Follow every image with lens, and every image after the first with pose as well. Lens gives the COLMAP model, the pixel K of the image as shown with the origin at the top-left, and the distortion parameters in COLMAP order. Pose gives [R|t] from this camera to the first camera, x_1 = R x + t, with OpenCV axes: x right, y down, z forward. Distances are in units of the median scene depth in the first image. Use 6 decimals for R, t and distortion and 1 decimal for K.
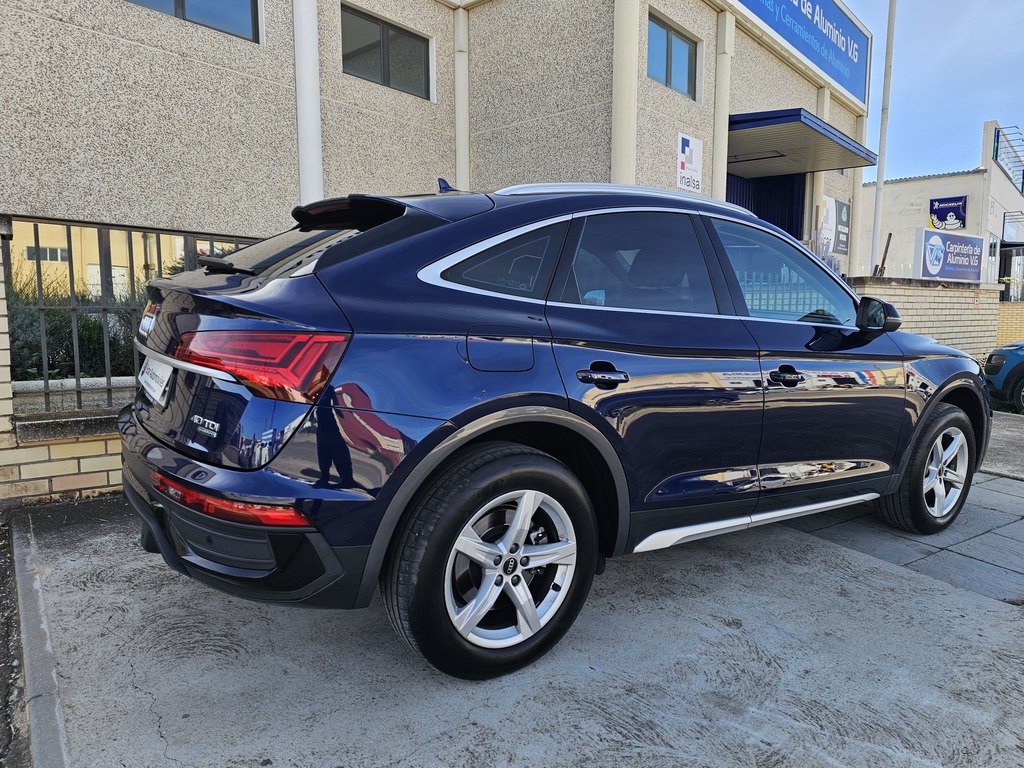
lens RADIAL K [[693.6, 0, 534.9], [0, 693.6, 382.0], [0, 0, 1]] dist [0.064121, -0.042469]
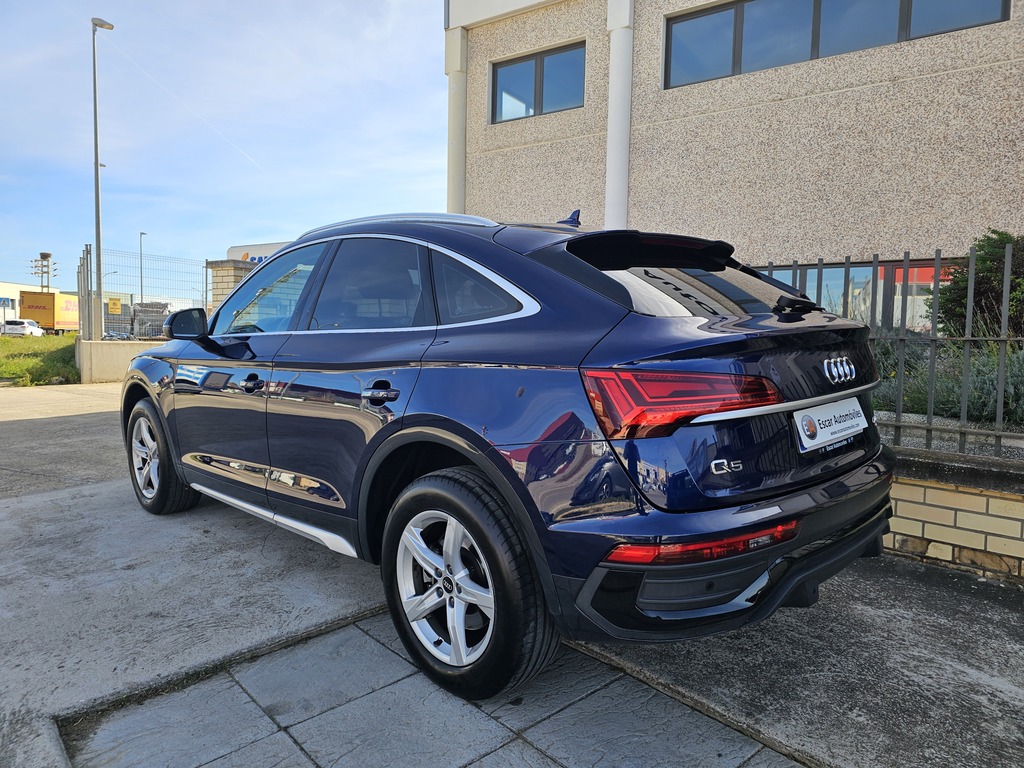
lens RADIAL K [[694.8, 0, 494.1], [0, 694.8, 381.8], [0, 0, 1]] dist [0.062075, -0.042338]
pose [[0.078346, 0.059378, -0.995156, 0.511232], [-0.116526, 0.991928, 0.050011, -0.042903], [0.990093, 0.112043, 0.084632, 0.483464]]
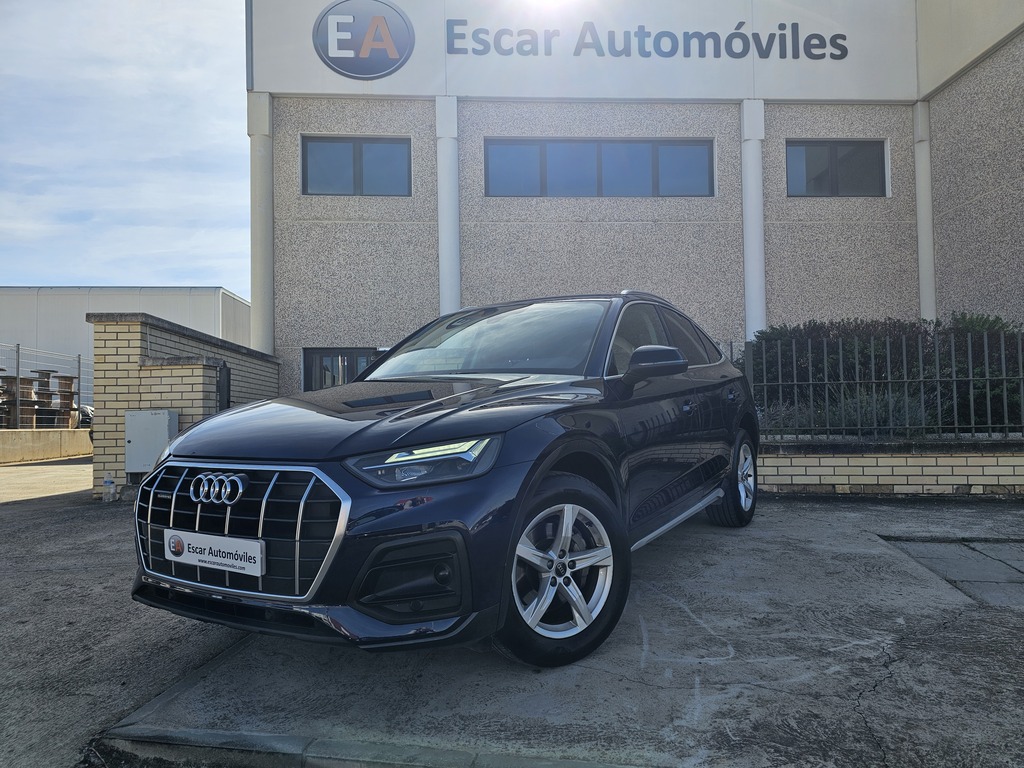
lens RADIAL K [[700.6, 0, 513.6], [0, 700.6, 396.9], [0, 0, 1]] dist [0.059661, -0.043440]
pose [[0.682465, -0.042702, -0.729670, 0.359623], [-0.051480, 0.993005, -0.106262, 0.052528], [0.729103, 0.110084, 0.675493, -0.124892]]
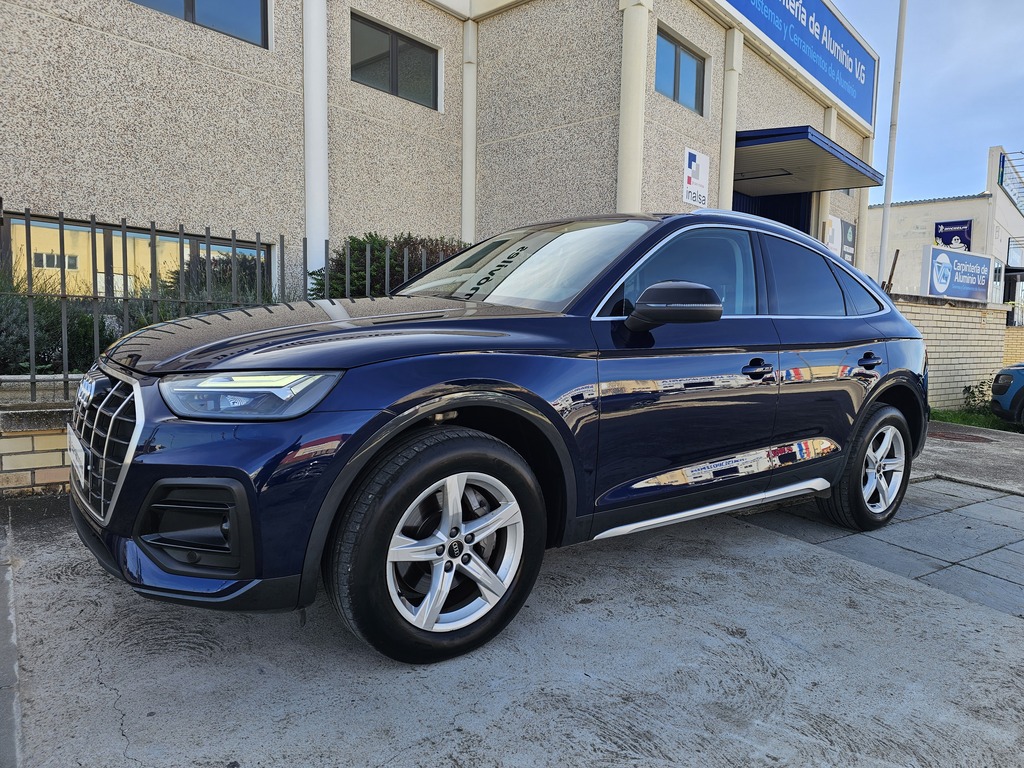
lens RADIAL K [[693.4, 0, 534.7], [0, 693.4, 384.8], [0, 0, 1]] dist [0.058766, -0.039536]
pose [[0.999775, 0.020885, -0.003806, 0.001845], [-0.020958, 0.999577, -0.020142, 0.010696], [0.003384, 0.020218, 0.999790, 0.014049]]
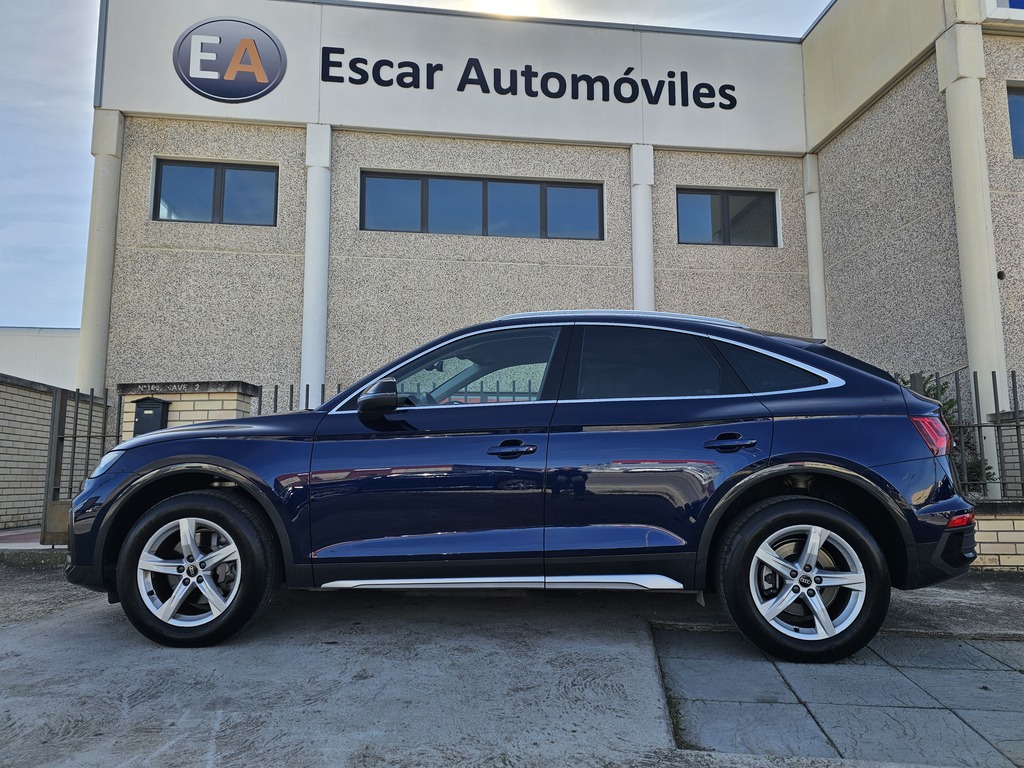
lens RADIAL K [[696.8, 0, 527.1], [0, 696.8, 388.2], [0, 0, 1]] dist [0.082927, -0.082741]
pose [[0.732198, -0.095237, -0.674401, 0.395453], [-0.056882, 0.978166, -0.199890, 0.036592], [0.678712, 0.184720, 0.710794, 0.103181]]
